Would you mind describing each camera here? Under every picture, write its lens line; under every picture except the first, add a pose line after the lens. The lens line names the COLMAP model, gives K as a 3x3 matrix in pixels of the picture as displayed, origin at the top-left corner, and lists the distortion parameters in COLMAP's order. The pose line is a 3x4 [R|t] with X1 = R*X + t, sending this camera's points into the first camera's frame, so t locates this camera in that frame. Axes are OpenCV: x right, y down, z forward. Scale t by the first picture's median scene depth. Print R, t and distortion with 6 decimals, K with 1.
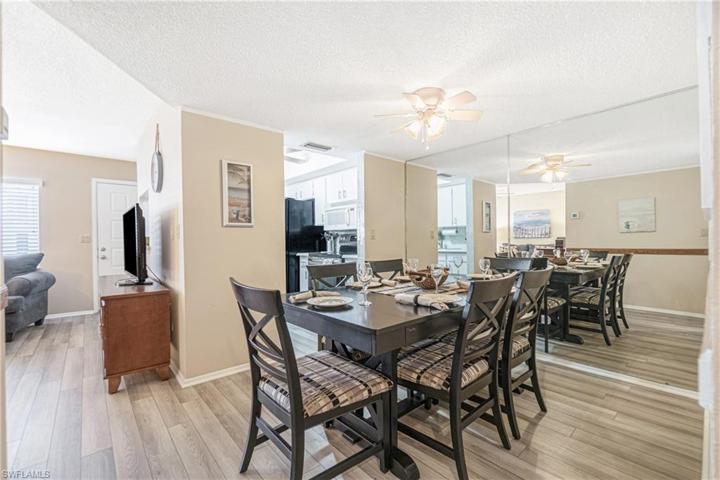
lens RADIAL K [[313.6, 0, 358.7], [0, 313.6, 243.9], [0, 0, 1]] dist [0.001790, 0.000124]
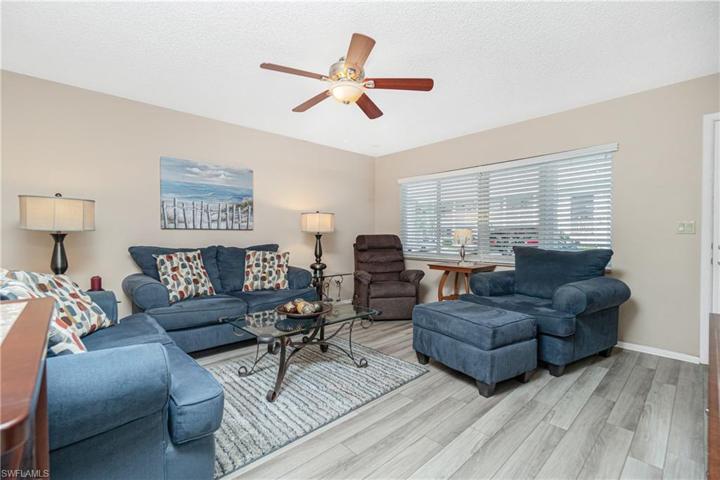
lens RADIAL K [[313.6, 0, 359.3], [0, 313.6, 241.6], [0, 0, 1]] dist [0.001790, 0.000124]
pose [[0.028164, 0.020984, -0.999383, -0.328914], [-0.008970, 0.999745, 0.020739, 0.003150], [0.999563, 0.008380, 0.028345, 0.405401]]
